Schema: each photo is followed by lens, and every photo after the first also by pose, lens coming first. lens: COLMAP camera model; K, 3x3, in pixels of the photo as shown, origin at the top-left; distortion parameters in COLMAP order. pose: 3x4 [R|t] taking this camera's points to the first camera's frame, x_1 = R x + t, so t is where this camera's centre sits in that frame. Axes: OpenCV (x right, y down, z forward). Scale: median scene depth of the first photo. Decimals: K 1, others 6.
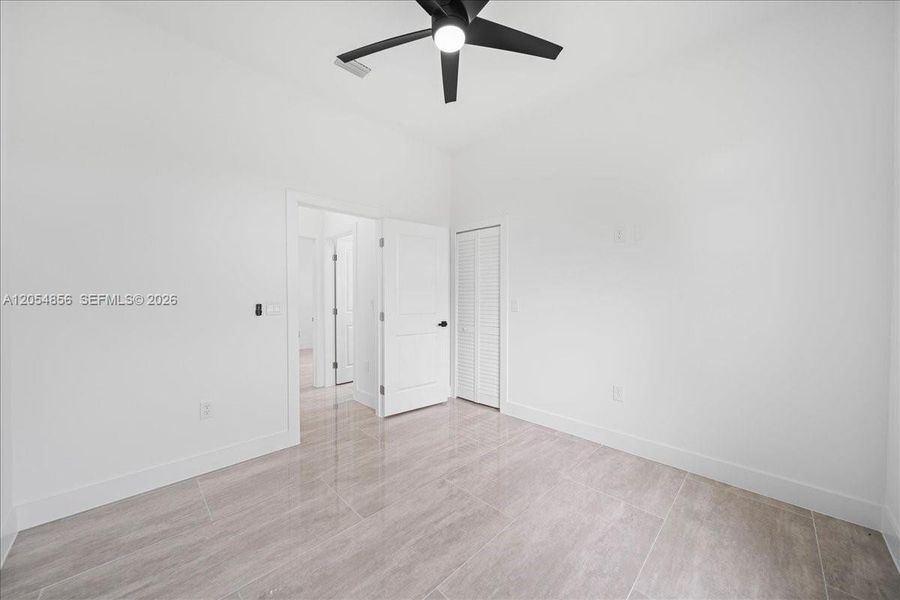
lens RADIAL K [[316.9, 0, 455.1], [0, 316.9, 299.5], [0, 0, 1]] dist [-0.013057, -0.000046]
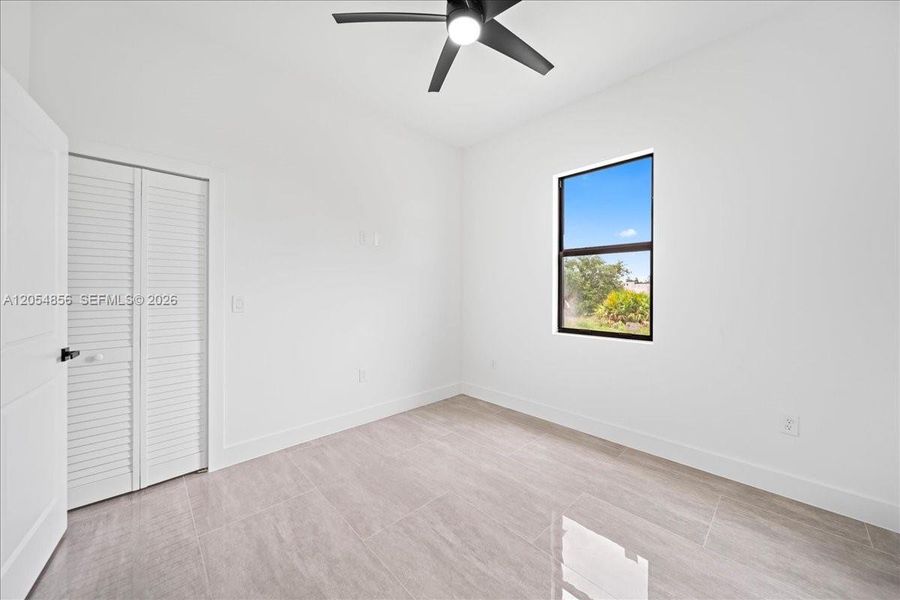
lens RADIAL K [[328.0, 0, 449.3], [0, 328.0, 282.5], [0, 0, 1]] dist [-0.000197, -0.000066]
pose [[0.041756, 0.012323, 0.999052, -0.823454], [0.015688, 0.999793, -0.012988, -0.018617], [-0.999005, 0.016215, 0.041554, 0.789249]]
